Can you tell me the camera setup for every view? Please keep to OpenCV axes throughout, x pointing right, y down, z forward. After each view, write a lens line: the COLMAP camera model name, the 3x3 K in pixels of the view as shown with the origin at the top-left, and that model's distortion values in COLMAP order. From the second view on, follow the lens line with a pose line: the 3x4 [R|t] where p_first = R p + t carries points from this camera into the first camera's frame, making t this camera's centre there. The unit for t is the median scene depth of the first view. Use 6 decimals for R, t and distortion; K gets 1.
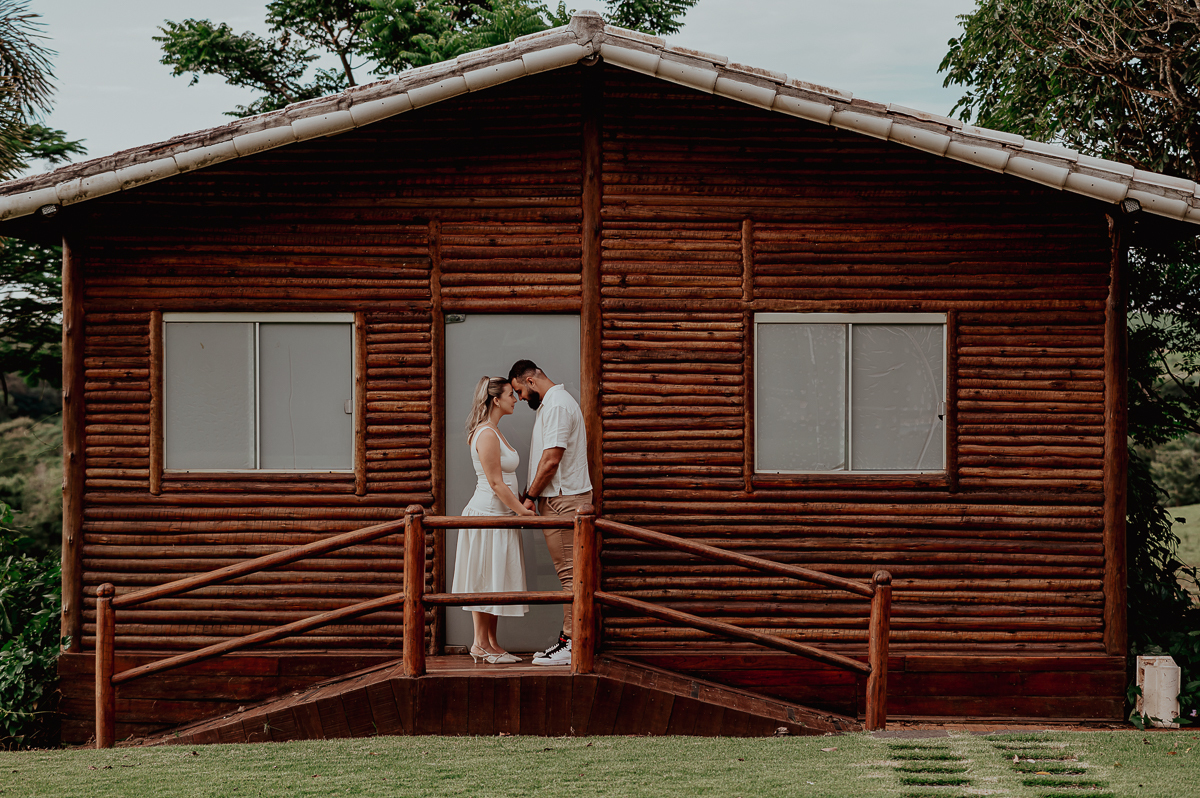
lens RADIAL K [[3089.3, 0, 602.0], [0, 3089.3, 397.4], [0, 0, 1]] dist [0.447375, 0.000000]
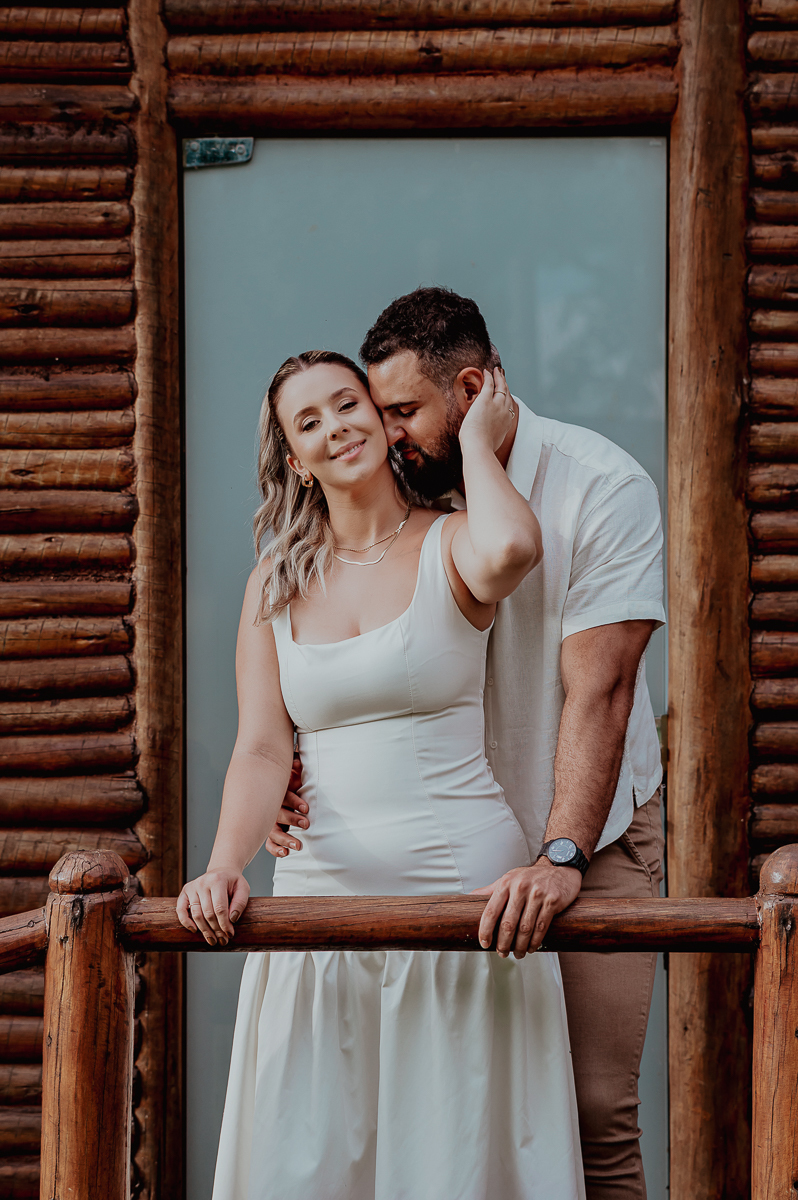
lens RADIAL K [[3431.7, 0, 368.2], [0, 3431.7, 561.5], [0, 0, 1]] dist [0.447351, 0.000000]
pose [[0.999157, -0.002963, 0.040937, -0.046981], [0.003024, 0.999994, -0.001450, 0.011949], [-0.040932, 0.001573, 0.999161, 0.690821]]
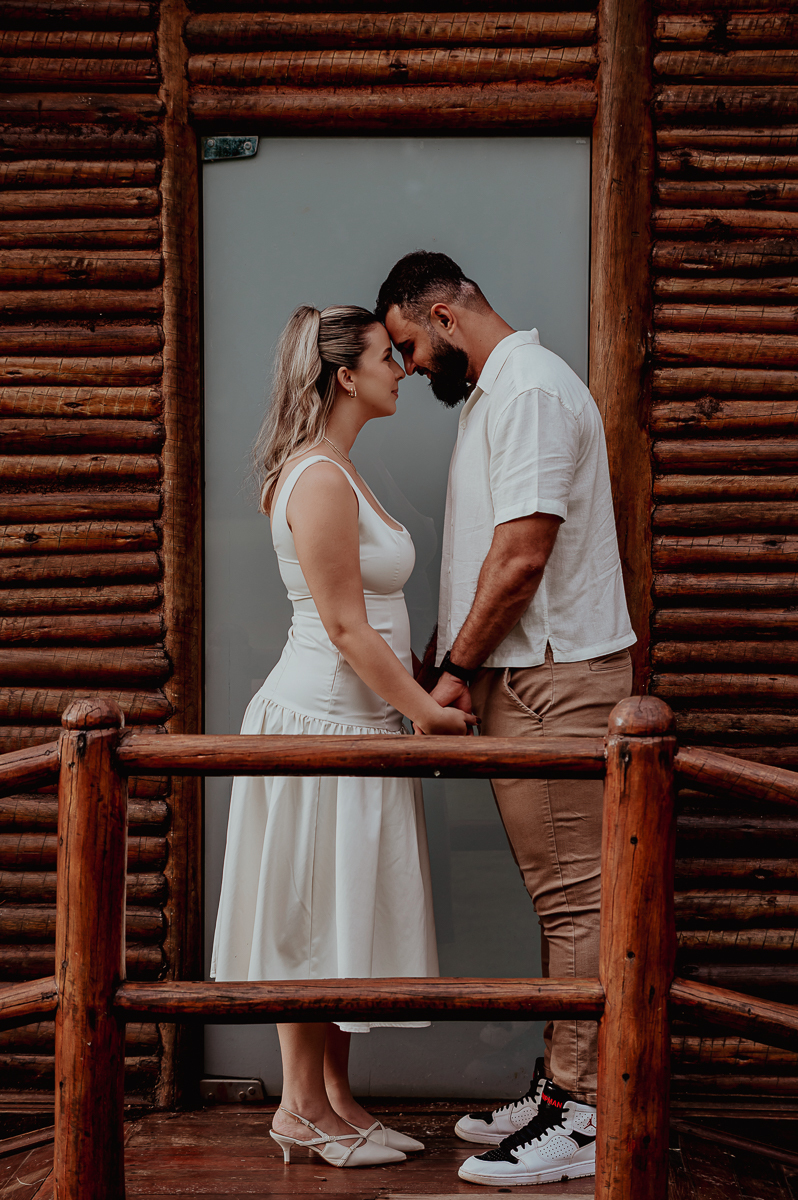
lens RADIAL K [[3089.3, 0, 400.8], [0, 3089.3, 591.8], [0, 0, 1]] dist [0.447375, 0.000000]
pose [[0.999970, 0.003318, -0.006966, -0.025721], [-0.003094, 0.999484, 0.031961, 0.013166], [0.007069, -0.031939, 0.999465, 0.650177]]
